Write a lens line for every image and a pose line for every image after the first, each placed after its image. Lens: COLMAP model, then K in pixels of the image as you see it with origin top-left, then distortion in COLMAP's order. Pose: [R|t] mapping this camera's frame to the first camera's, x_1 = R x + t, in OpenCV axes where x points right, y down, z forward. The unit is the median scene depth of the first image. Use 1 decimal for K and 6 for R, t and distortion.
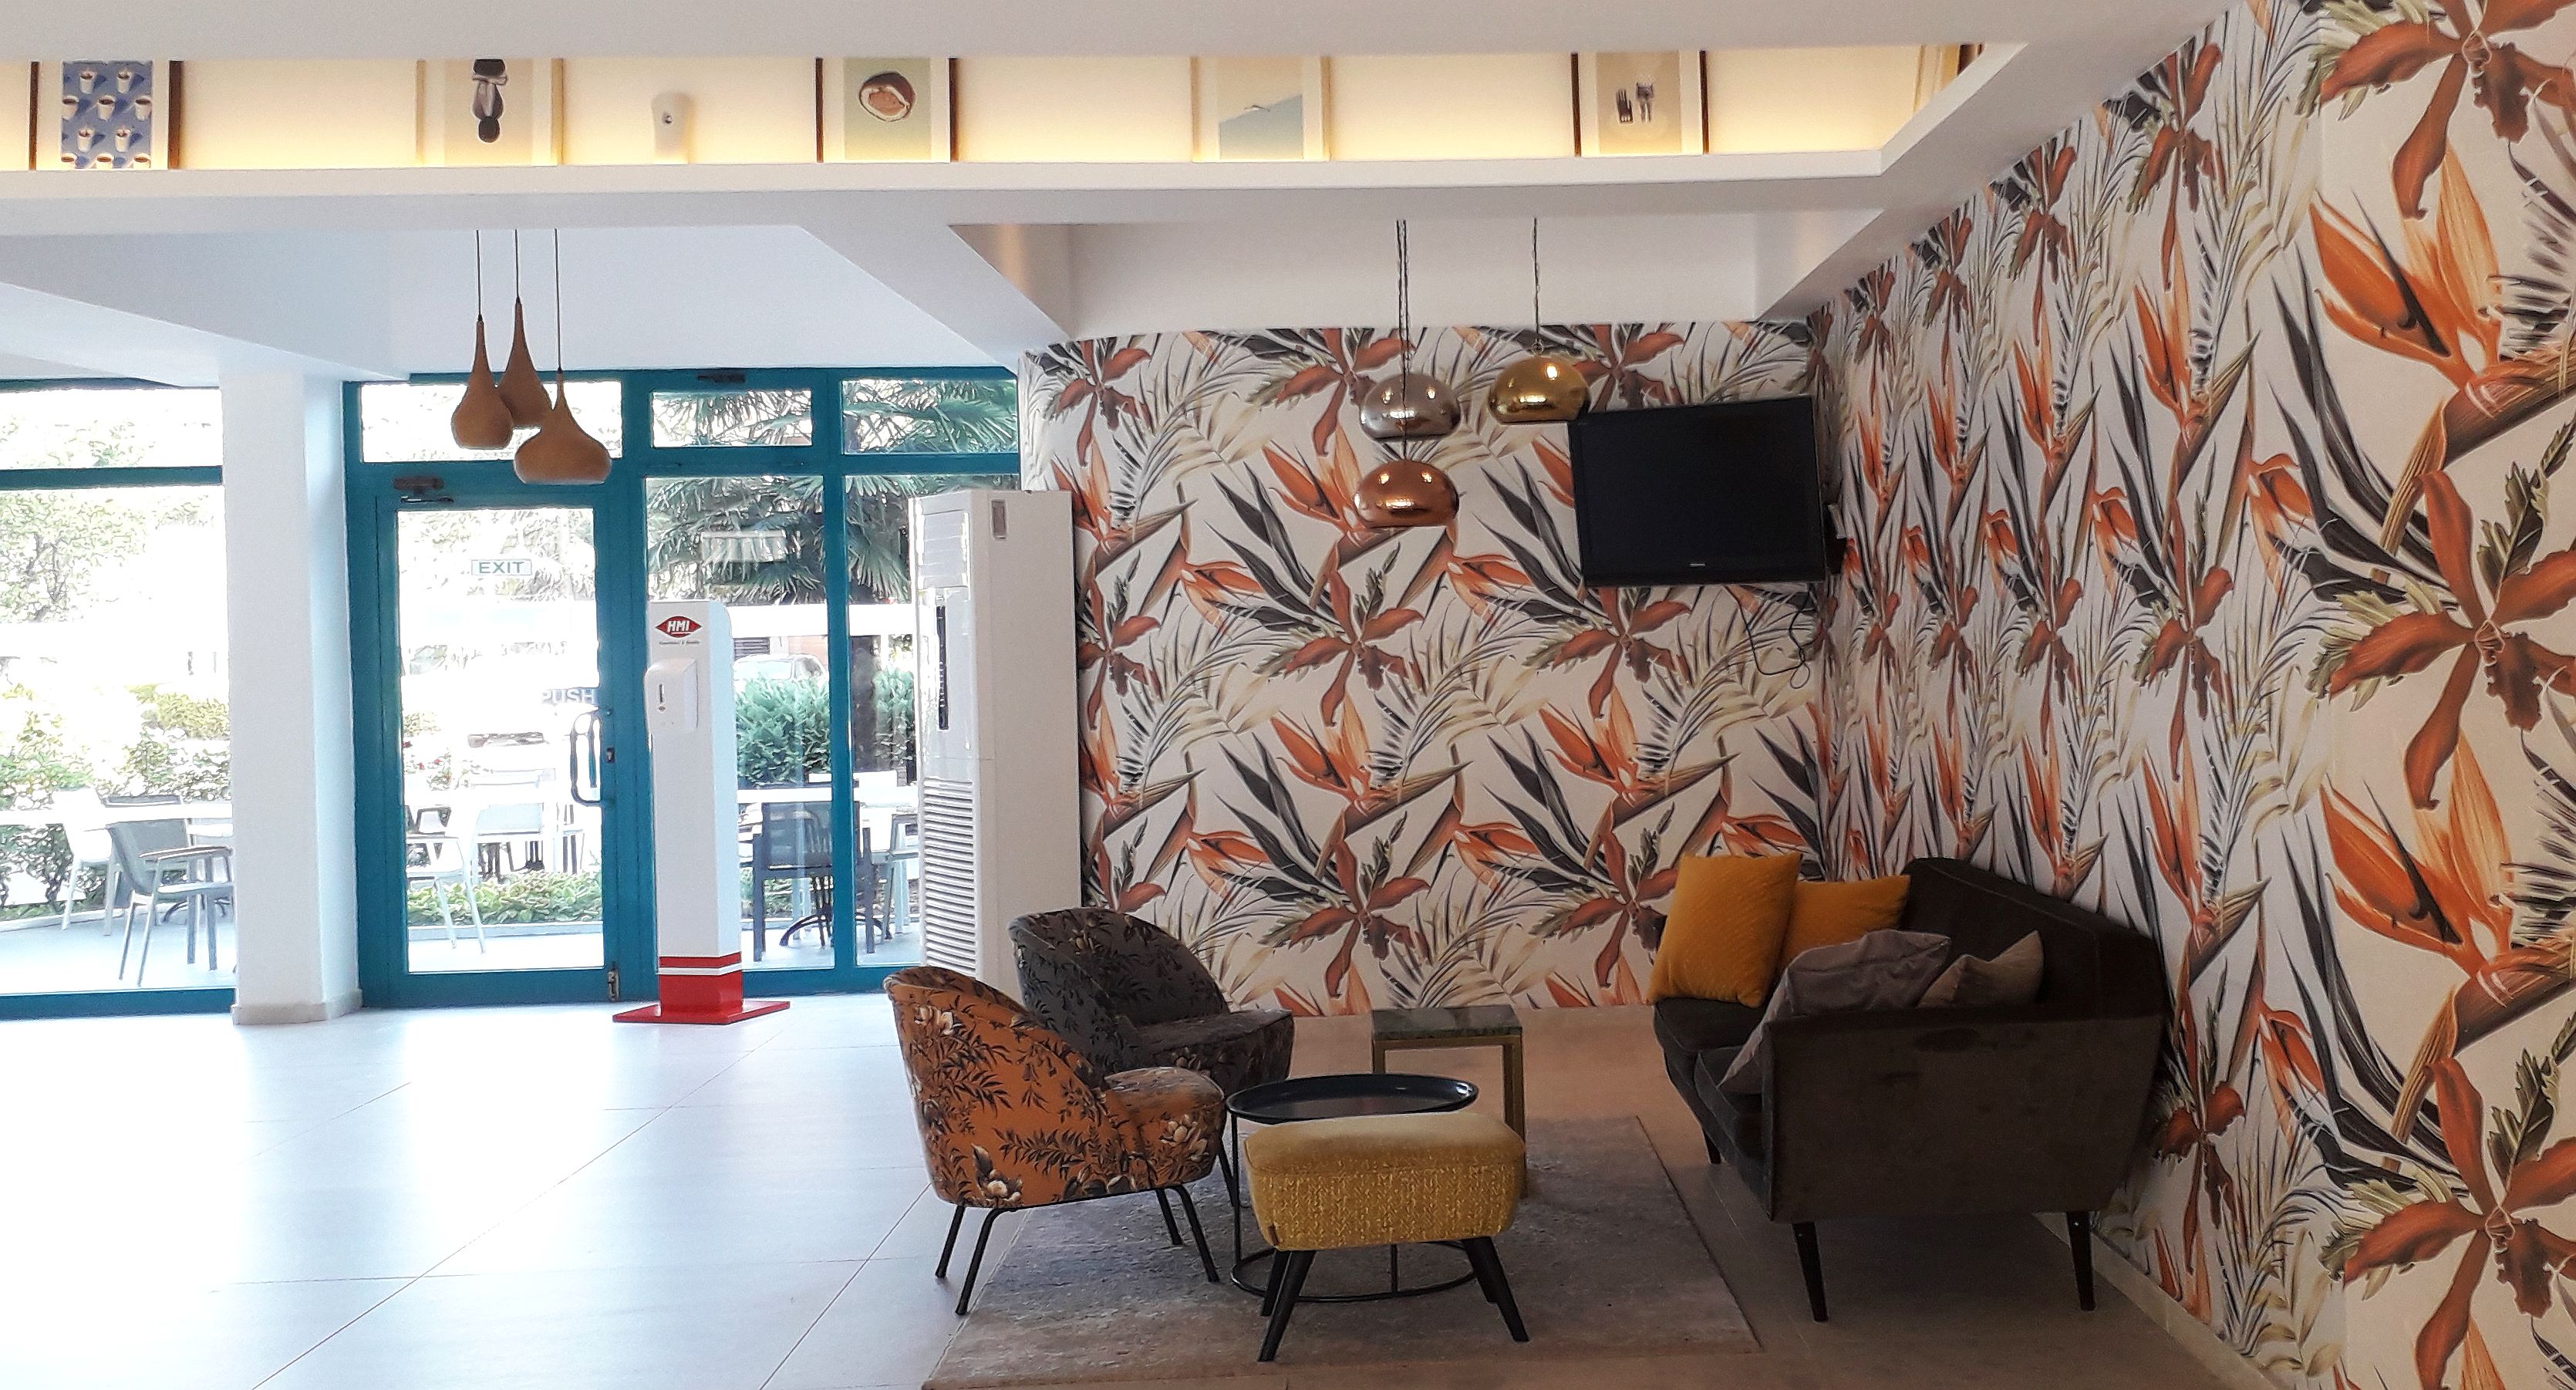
lens RADIAL K [[2129.5, 0, 1288.0], [0, 2129.5, 695.0], [0, 0, 1]] dist [-0.009969, -0.006133]
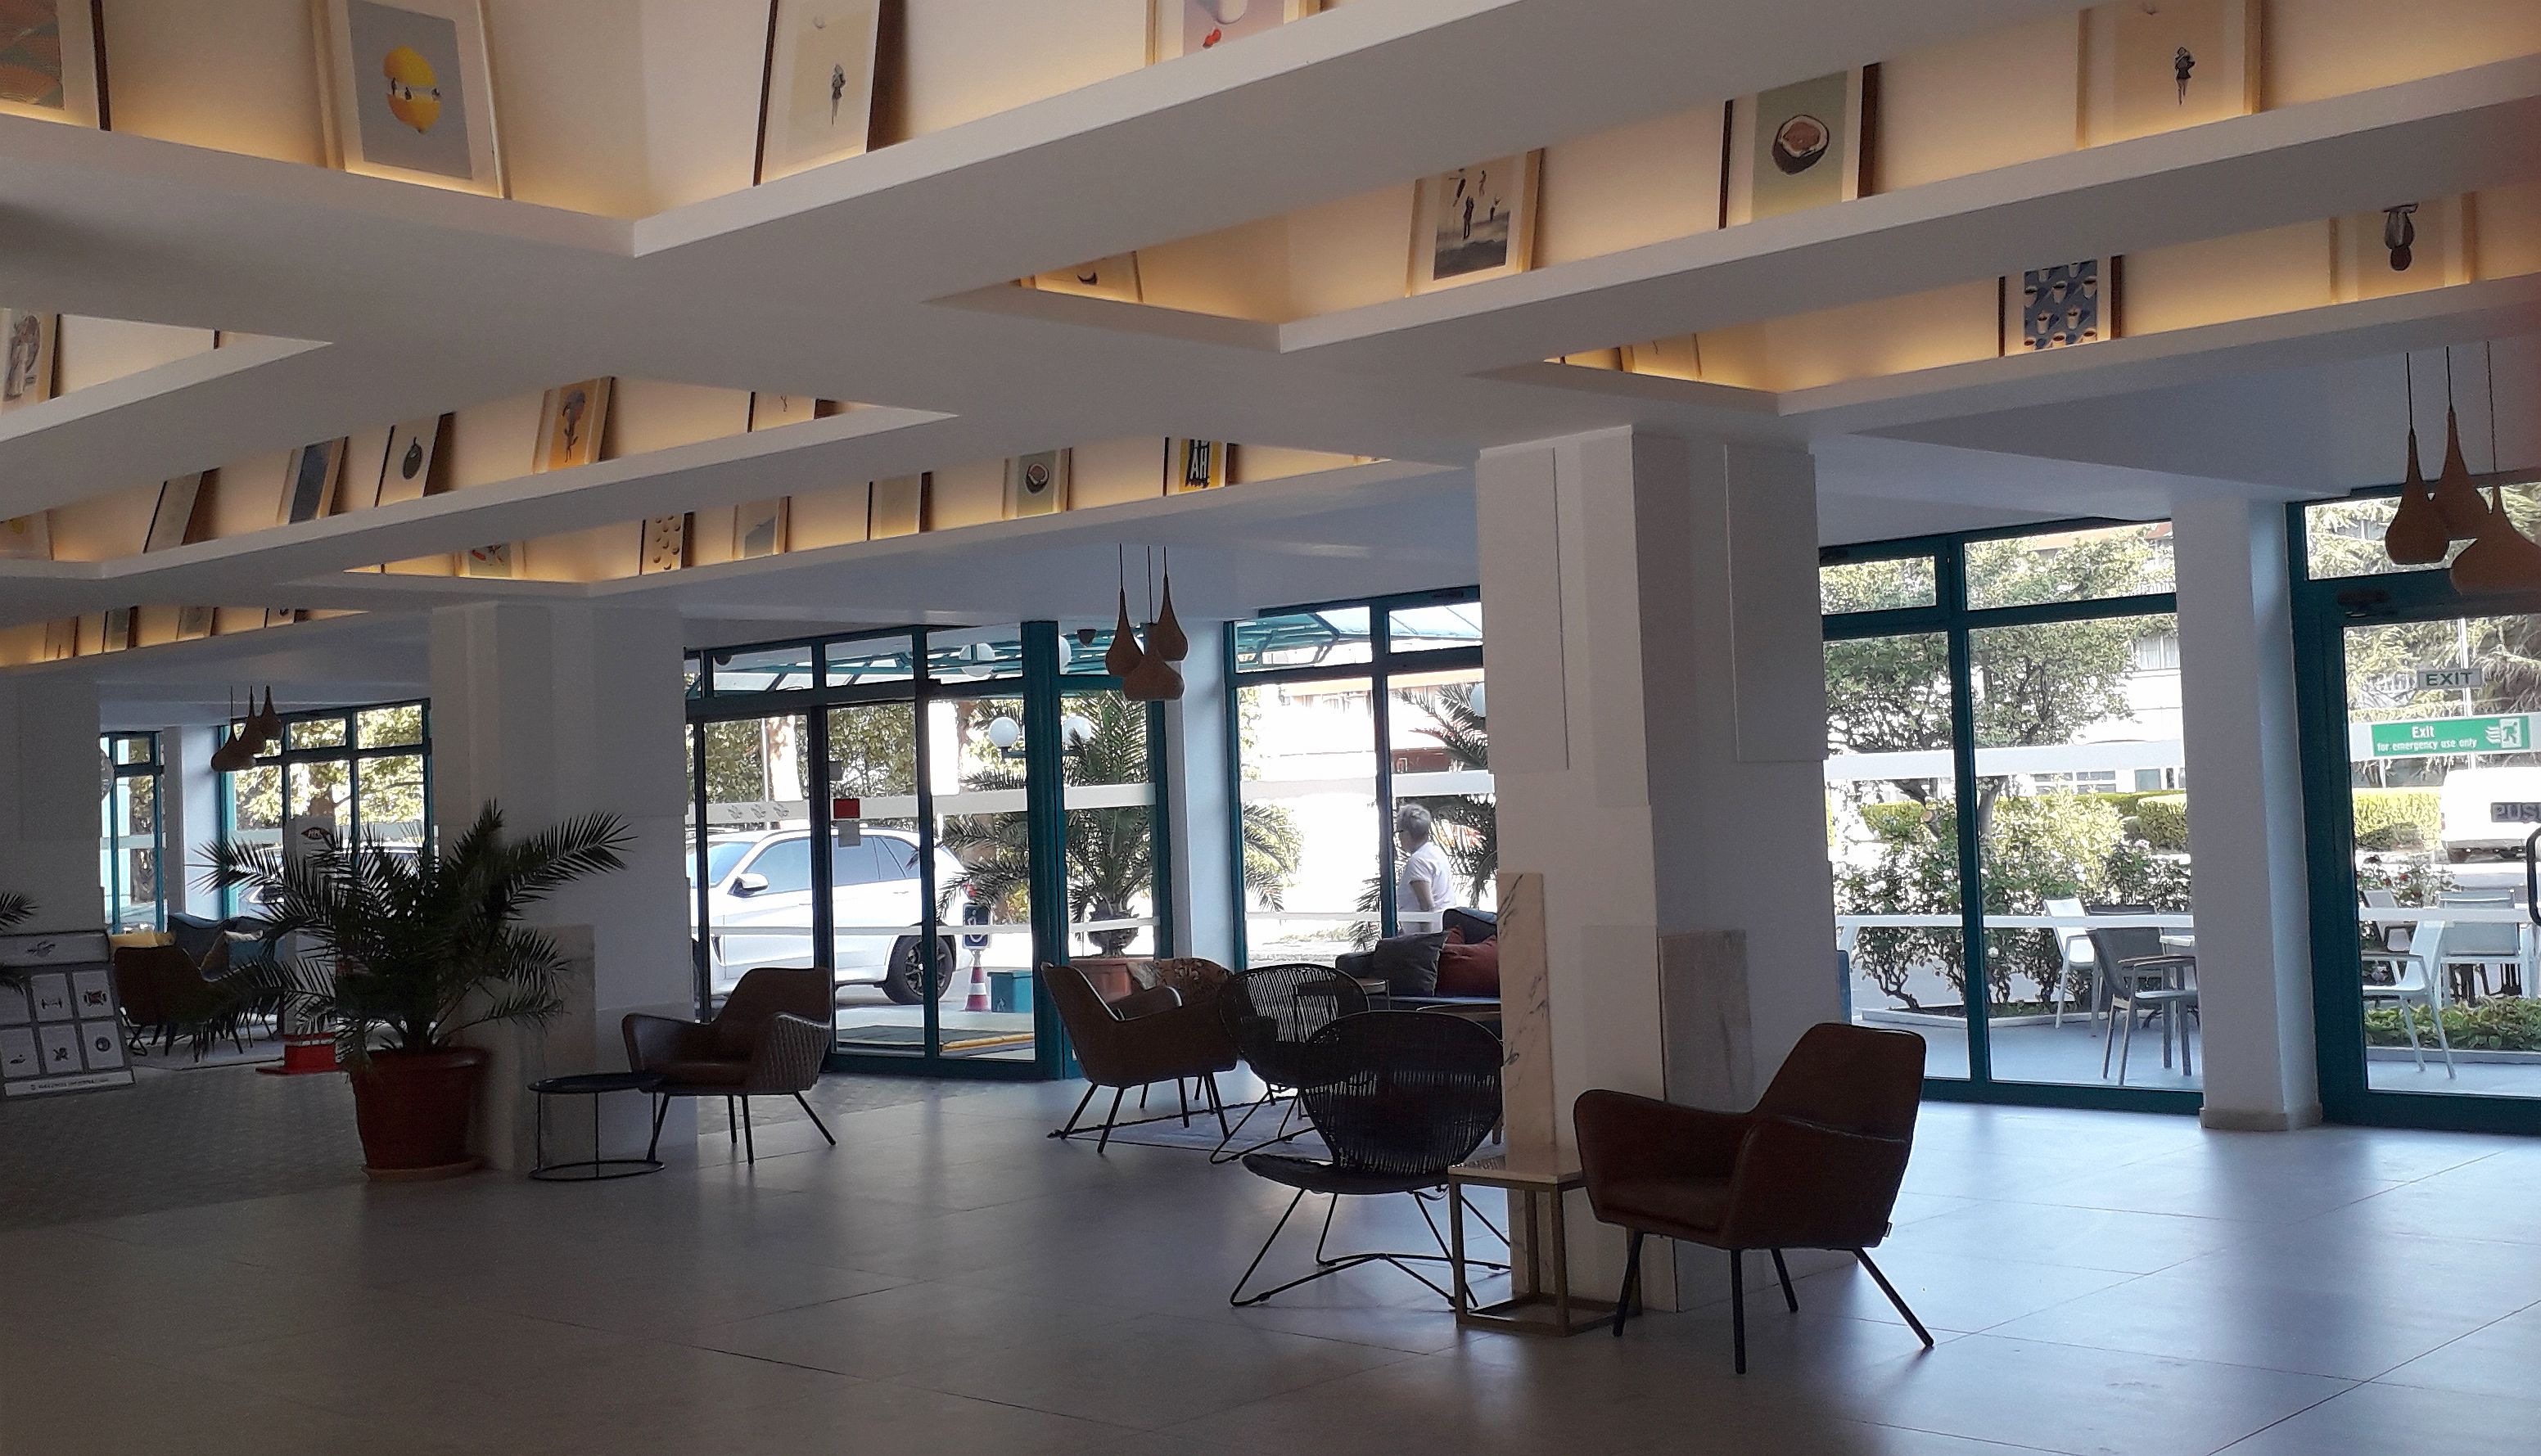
lens RADIAL K [[2522.4, 0, 1270.5], [0, 2522.4, 728.0], [0, 0, 1]] dist [0.005088, -0.006295]
pose [[0.667908, -0.026778, -0.743762, 0.112625], [0.008945, 0.999569, -0.027956, -0.008886], [0.744190, 0.012019, 0.667859, -0.150217]]
